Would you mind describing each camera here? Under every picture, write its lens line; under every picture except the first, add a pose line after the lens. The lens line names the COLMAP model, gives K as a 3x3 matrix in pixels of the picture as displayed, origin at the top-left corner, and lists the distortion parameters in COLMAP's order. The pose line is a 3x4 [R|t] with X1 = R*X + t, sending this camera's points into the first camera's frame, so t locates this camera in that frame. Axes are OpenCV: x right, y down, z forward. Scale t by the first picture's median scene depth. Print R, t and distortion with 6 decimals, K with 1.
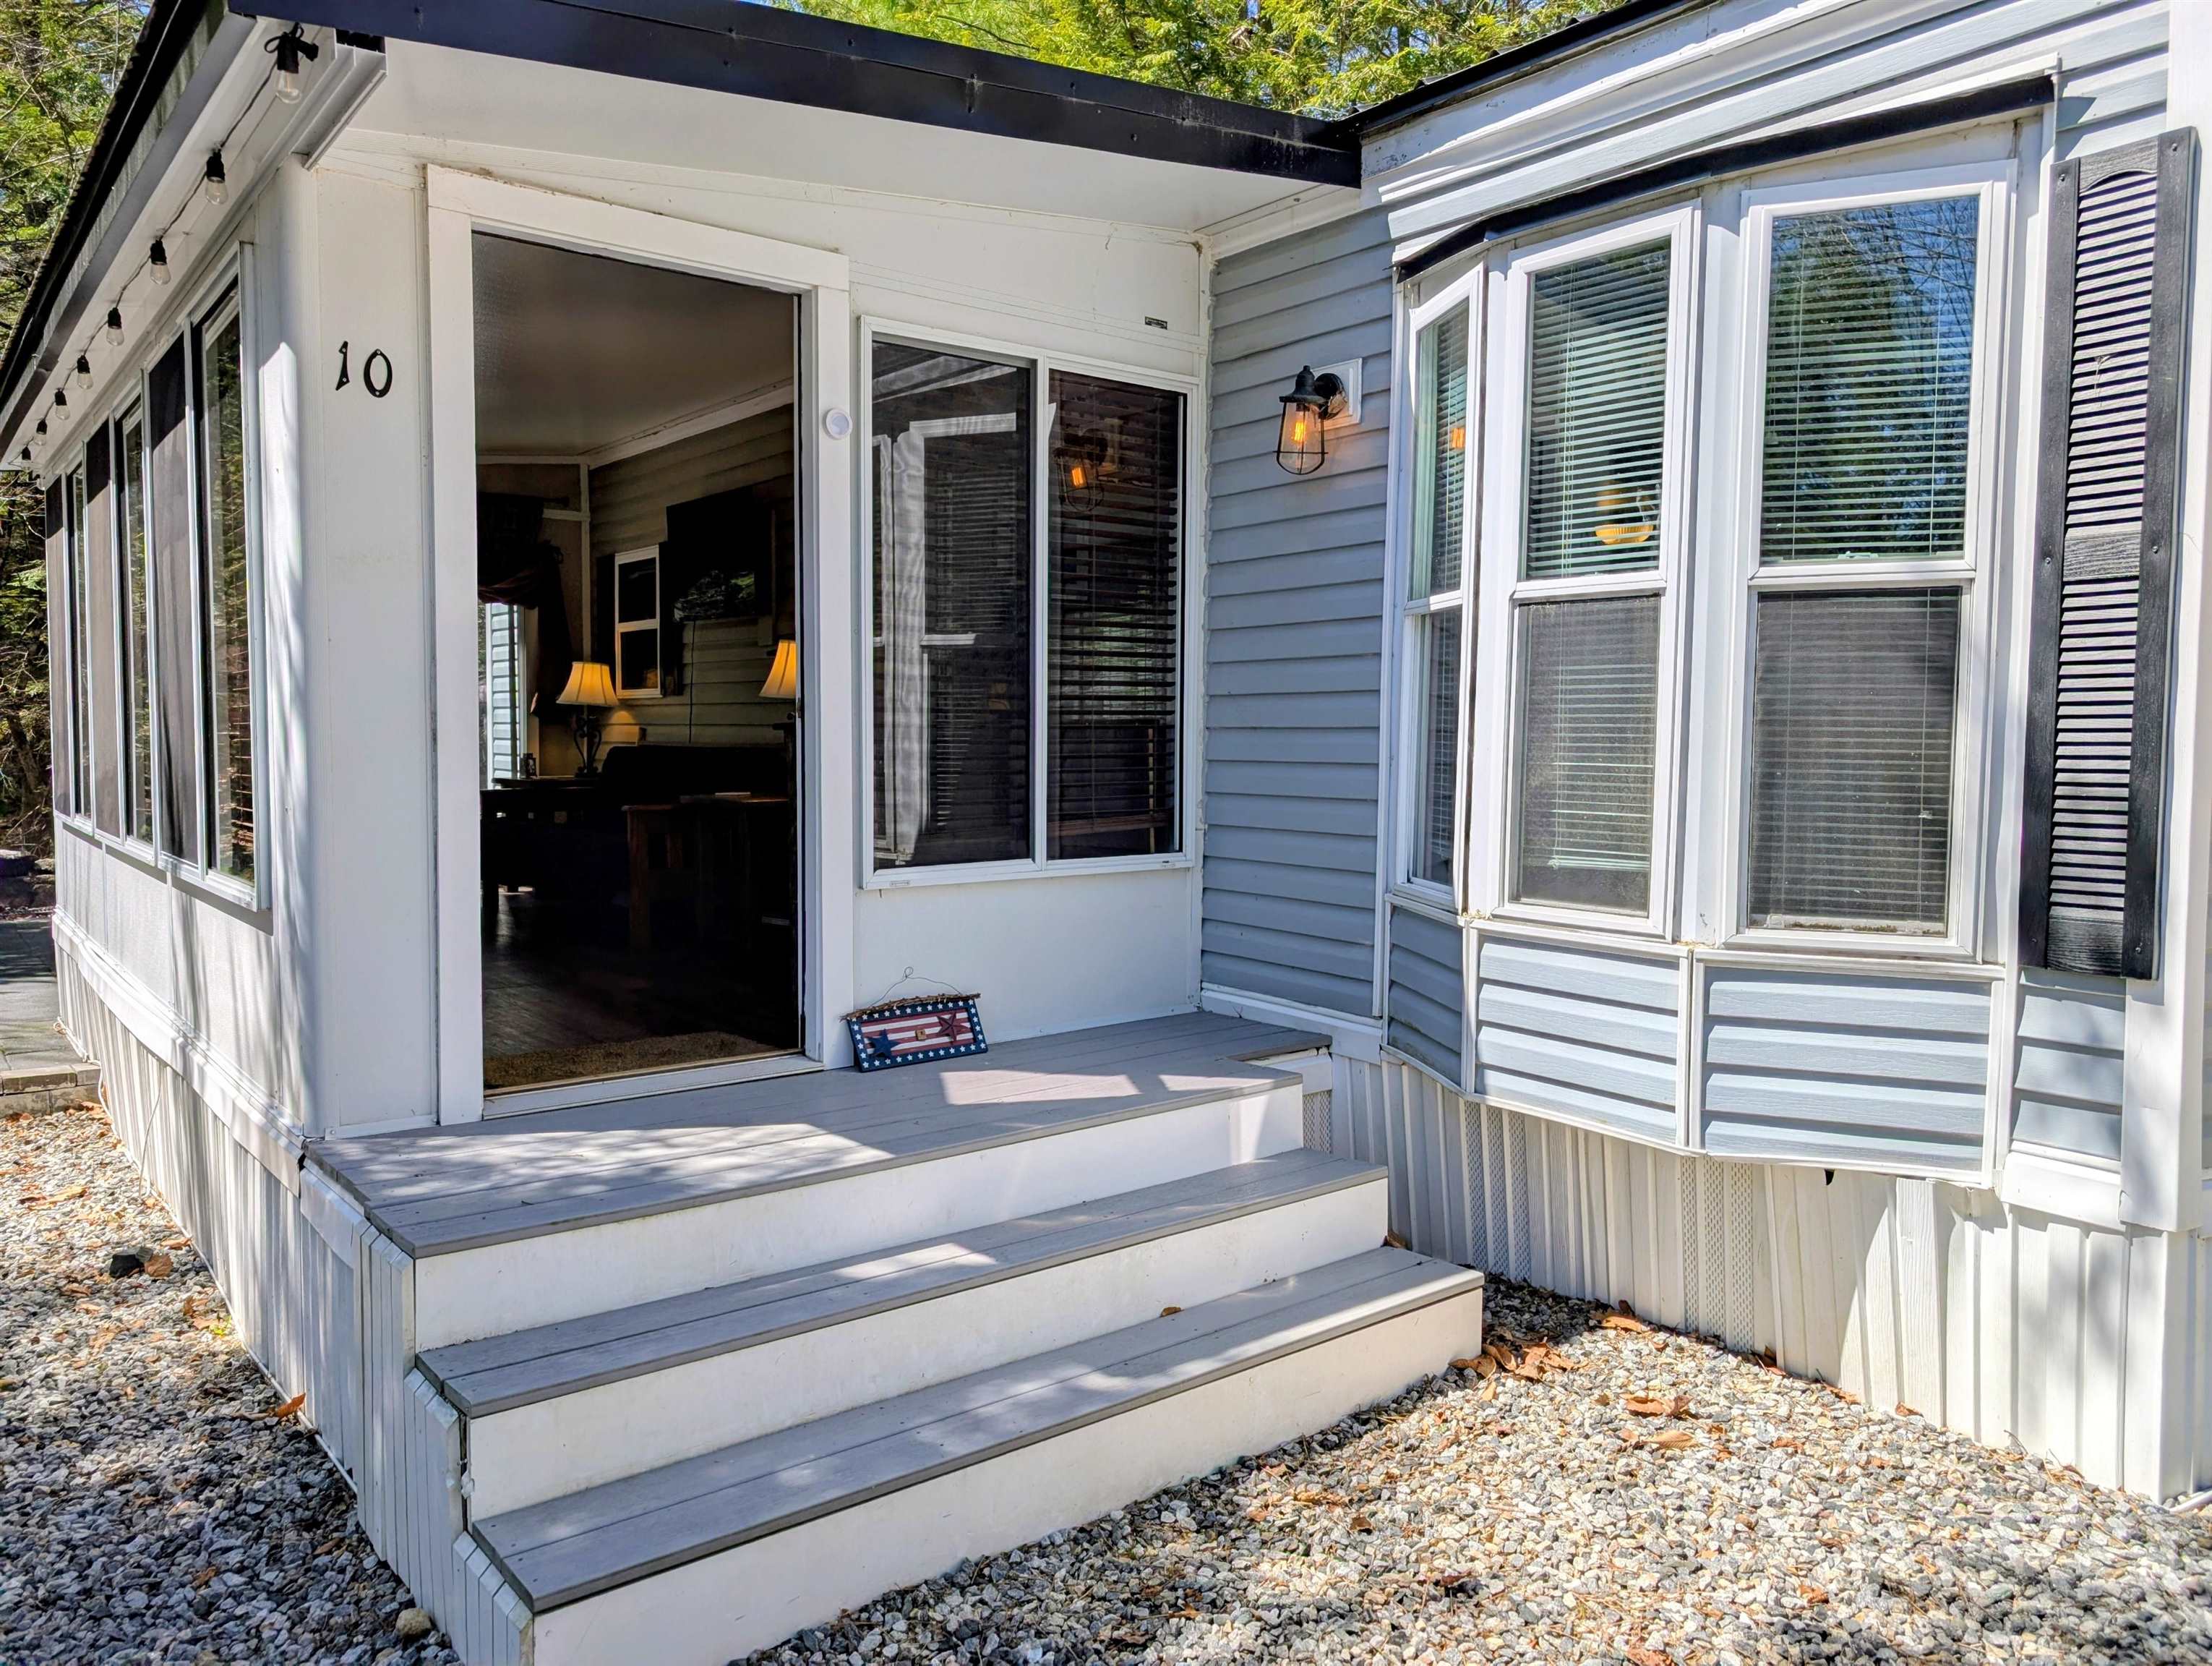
lens RADIAL K [[1585.5, 0, 1105.9], [0, 1585.5, 823.0], [0, 0, 1]] dist [0.032603, -0.017012]
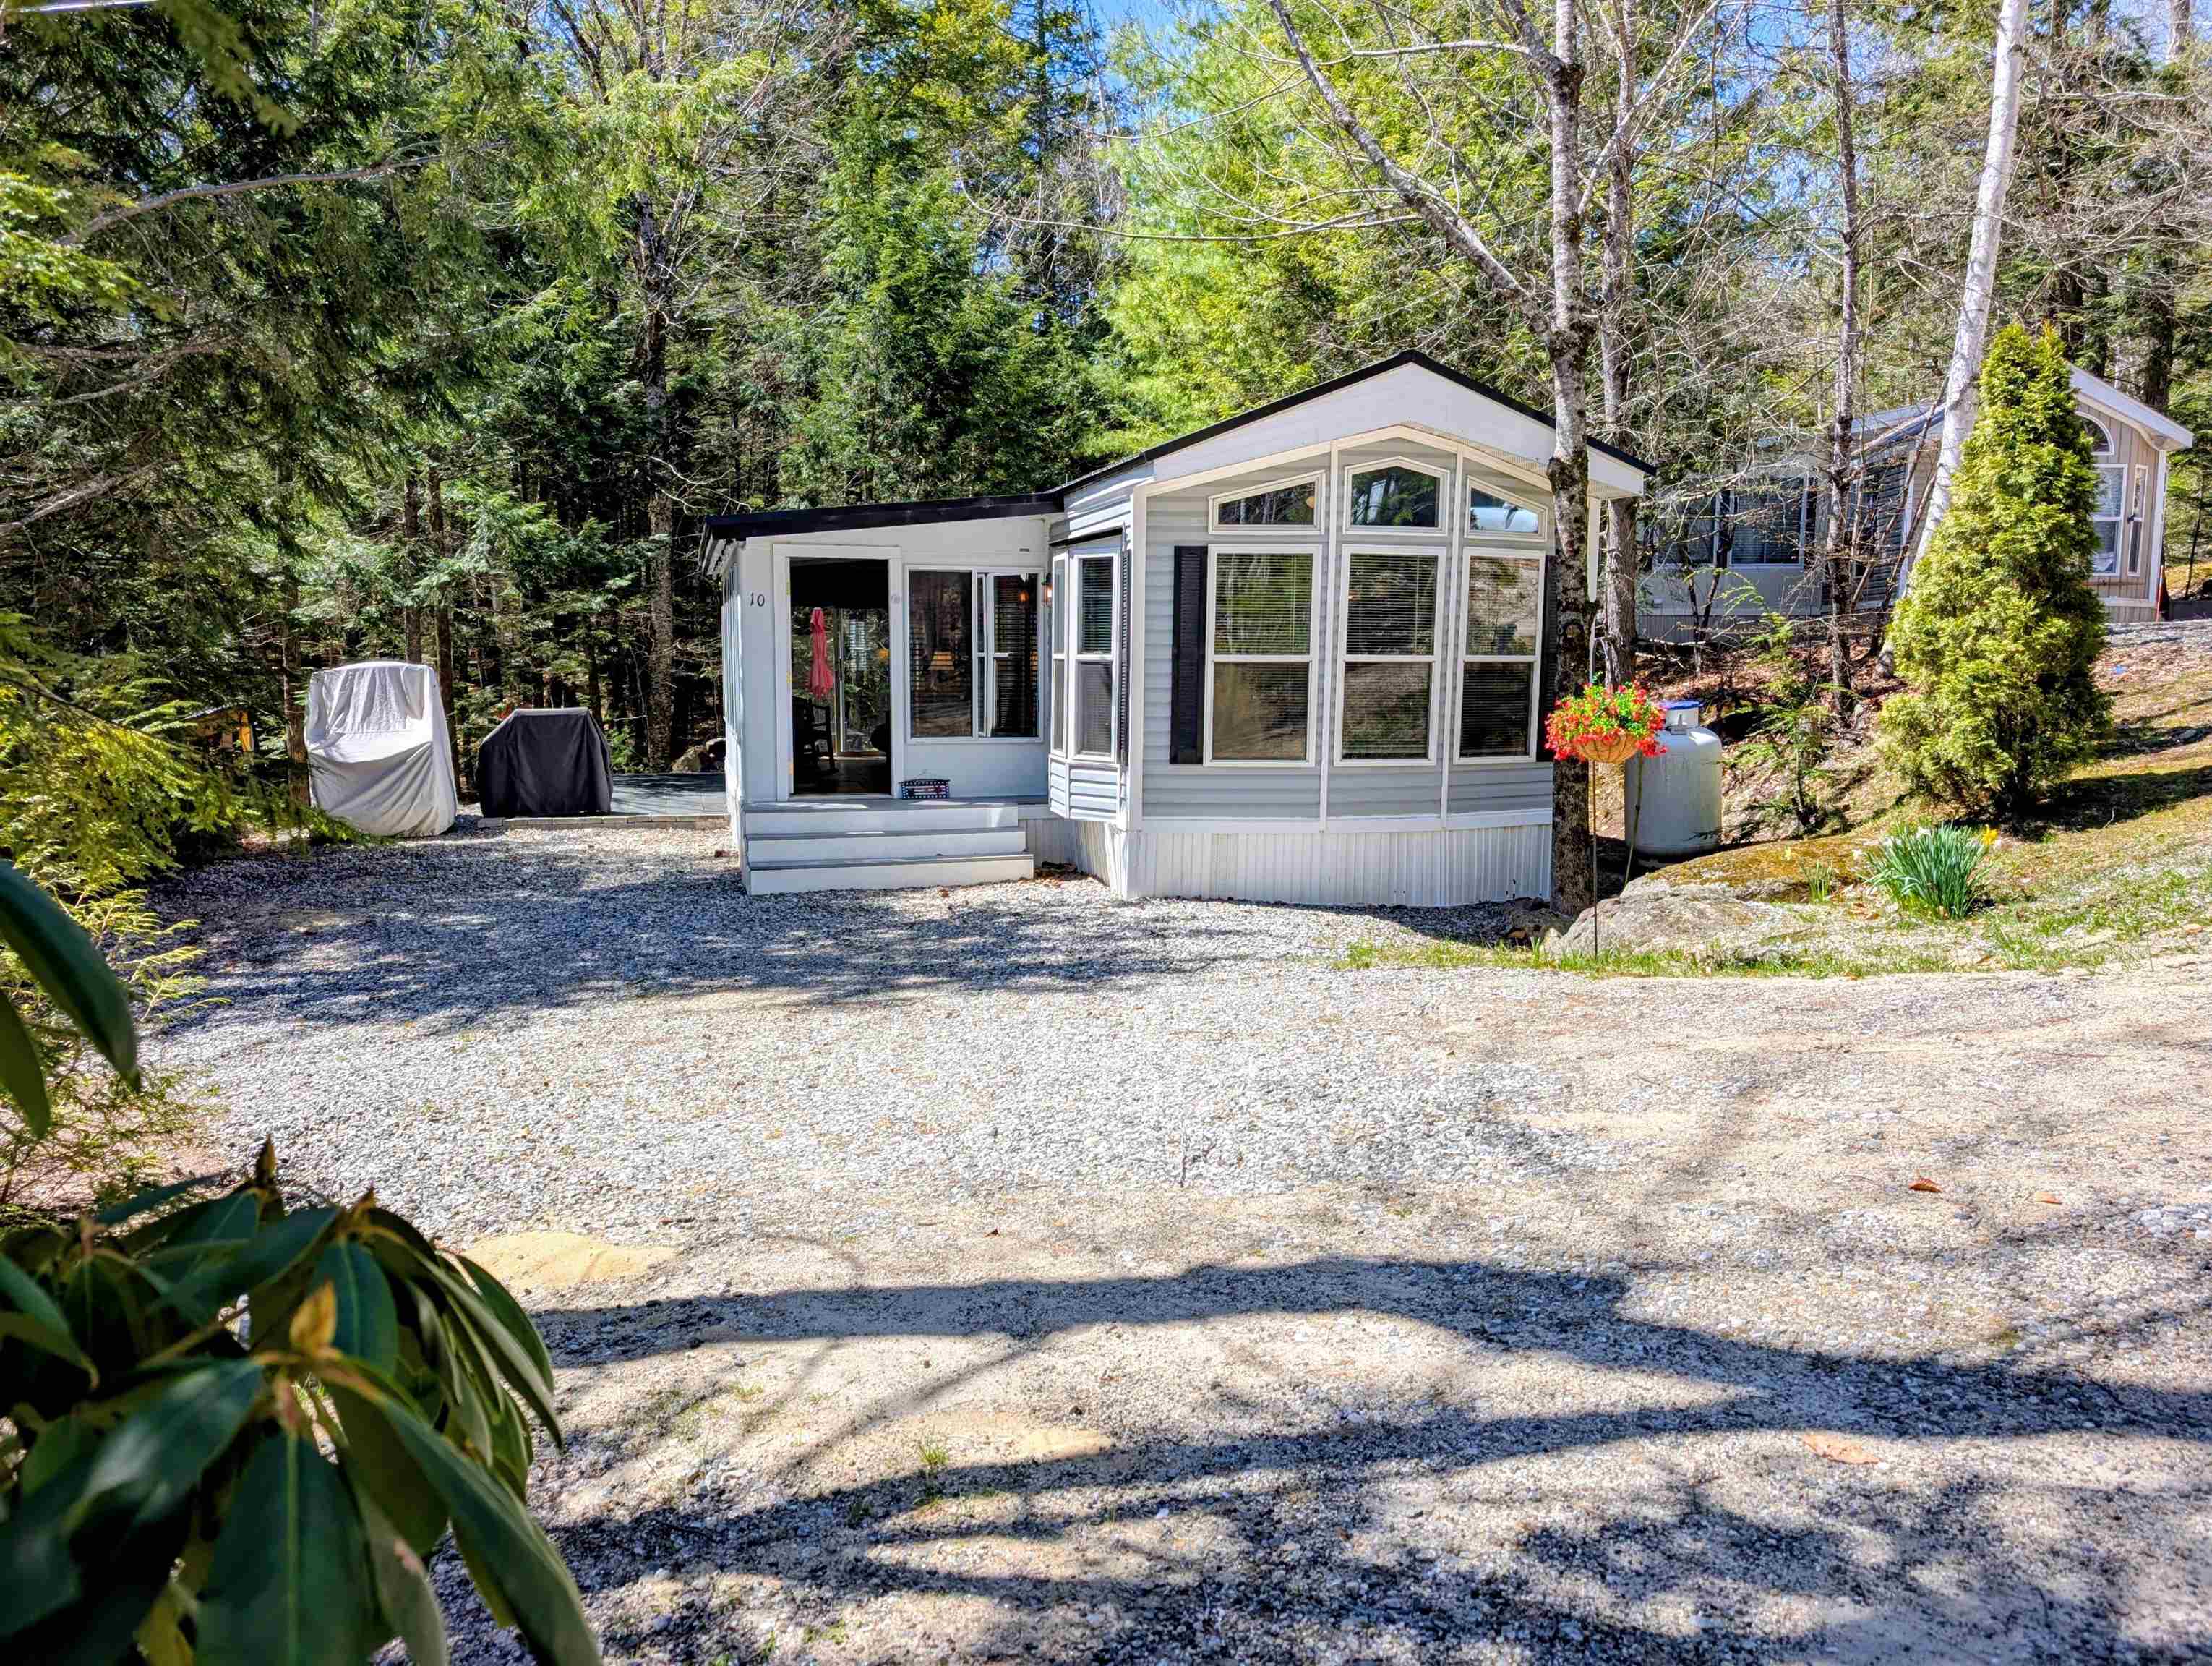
lens RADIAL K [[1585.5, 0, 1106.4], [0, 1585.5, 834.8], [0, 0, 1]] dist [0.032603, -0.017012]
pose [[0.922507, 0.046087, -0.383218, 1.460880], [-0.025787, 0.997987, 0.057944, 0.029995], [0.385117, -0.043572, 0.921839, -1.810961]]
